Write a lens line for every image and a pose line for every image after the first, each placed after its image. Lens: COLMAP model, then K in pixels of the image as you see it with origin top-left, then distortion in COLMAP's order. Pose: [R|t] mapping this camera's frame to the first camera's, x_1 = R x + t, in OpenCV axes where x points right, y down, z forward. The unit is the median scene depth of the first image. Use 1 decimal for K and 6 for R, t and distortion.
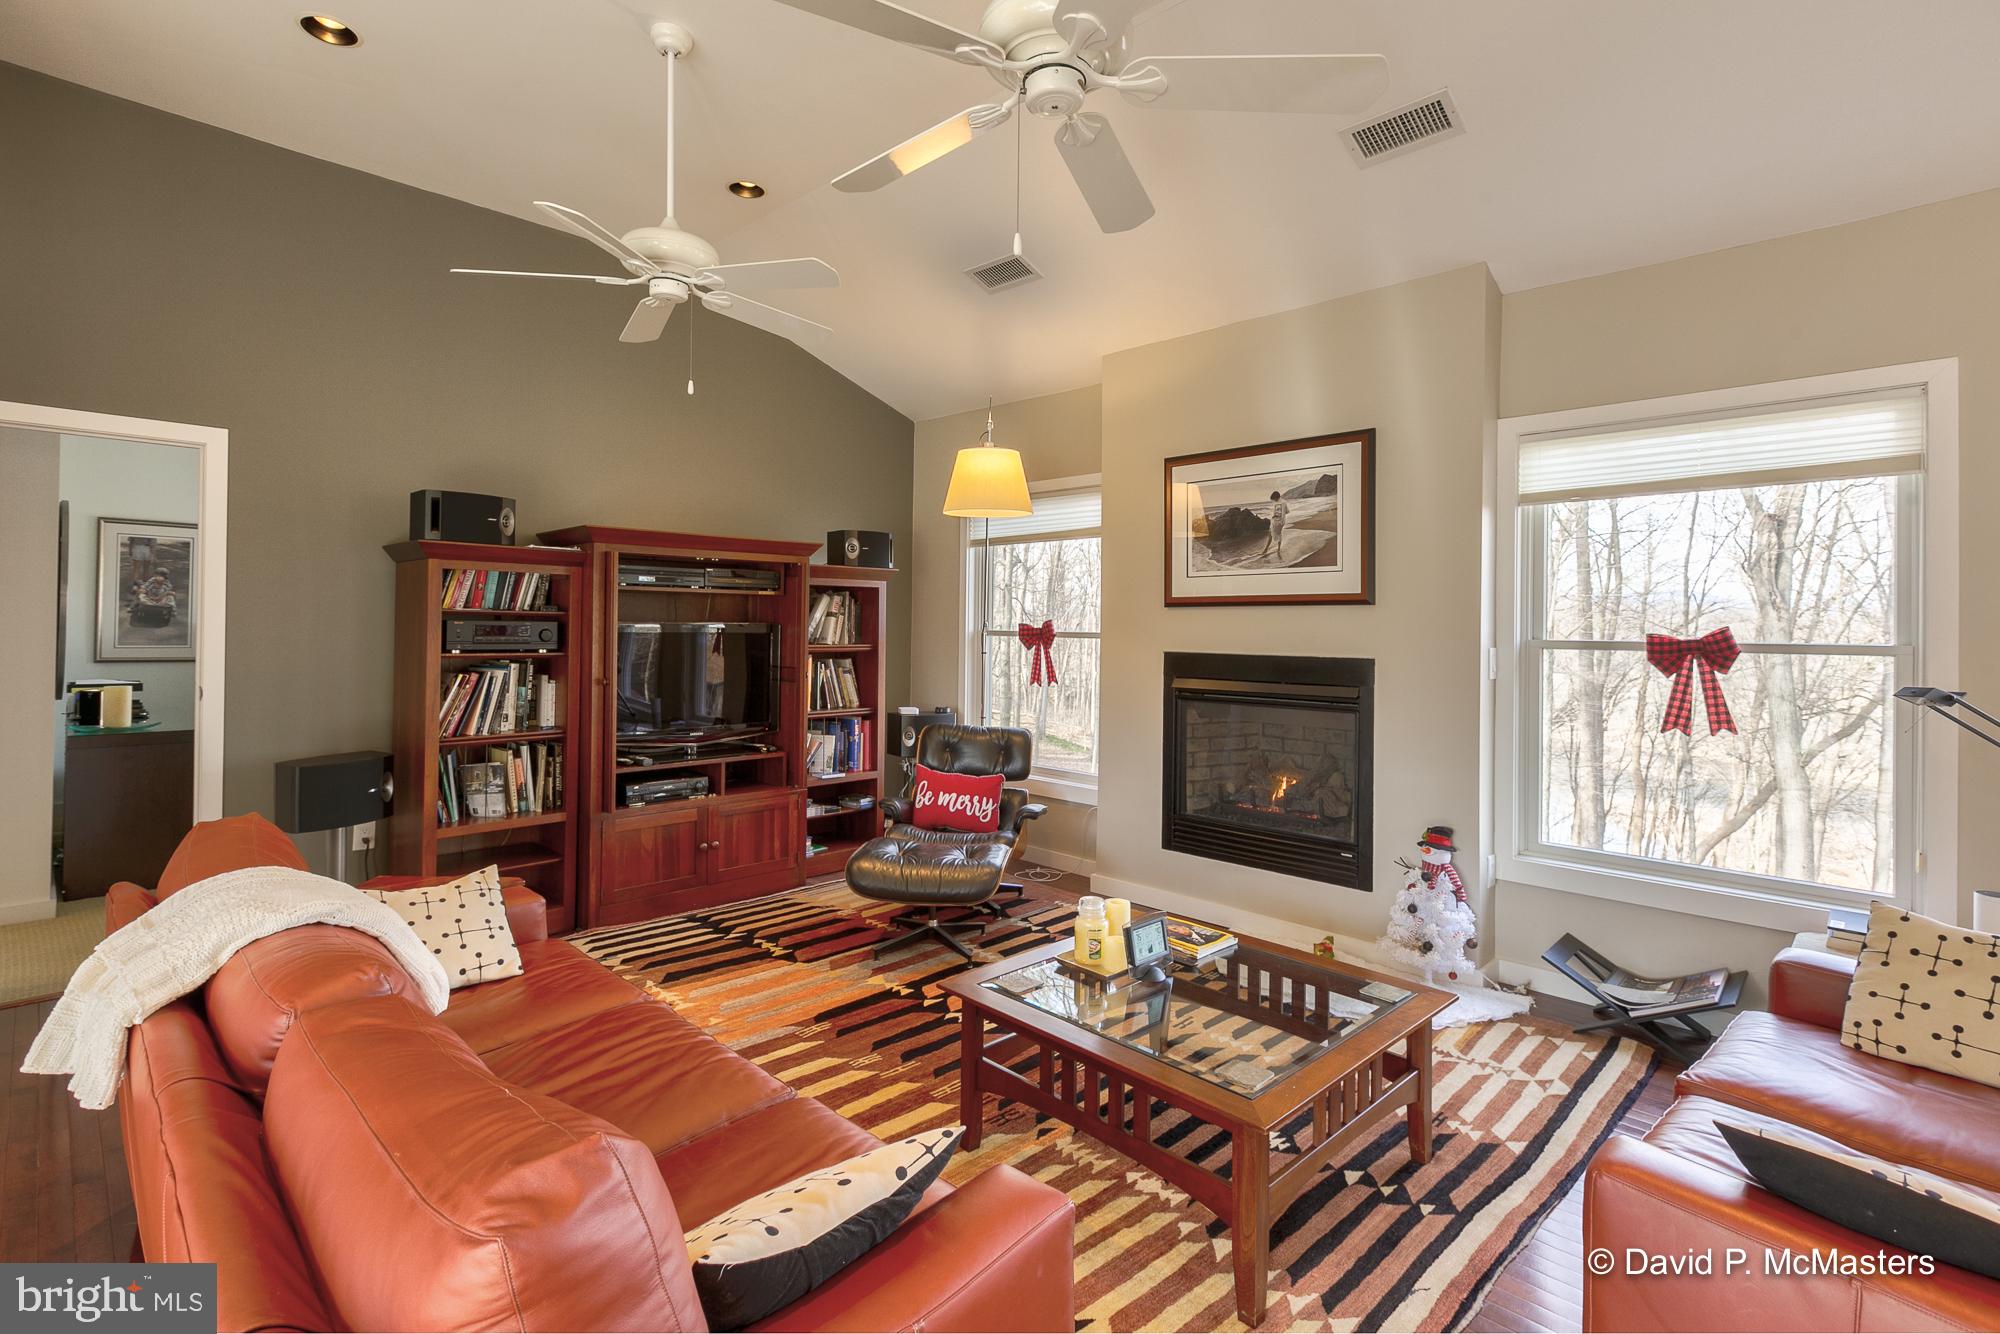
lens RADIAL K [[951.7, 0, 1010.3], [0, 951.7, 614.9], [0, 0, 1]] dist [0.001736, -0.000062]
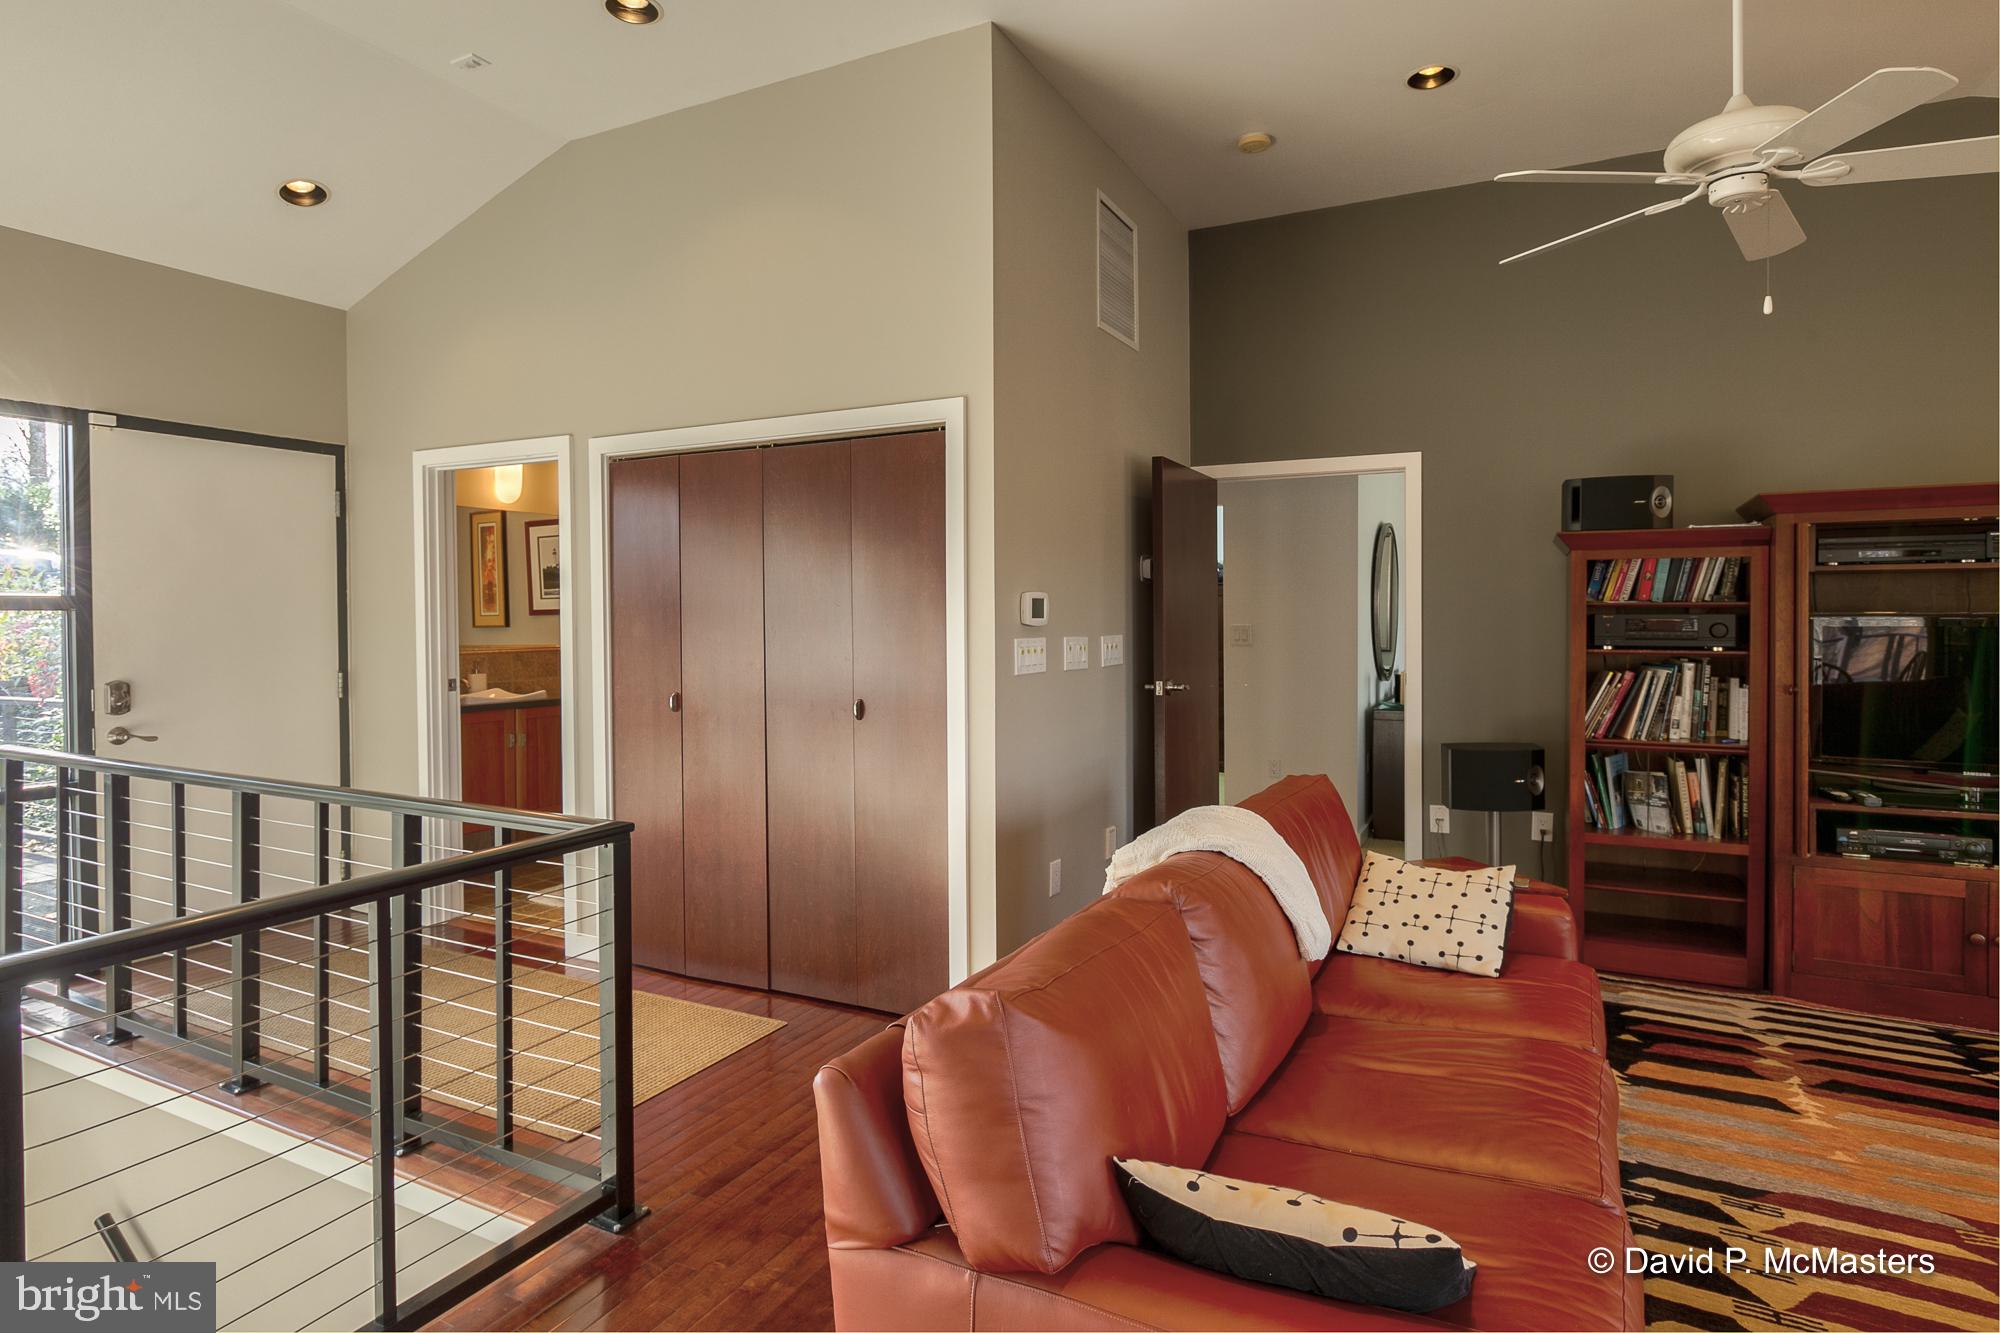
lens RADIAL K [[1065.5, 0, 1017.2], [0, 1065.5, 628.9], [0, 0, 1]] dist [0.001529, -0.001886]
pose [[0.288676, 0.000533, -0.957427, 0.242398], [0.019210, 0.999795, 0.006349, 0.002208], [0.957234, -0.020225, 0.288607, 0.137231]]
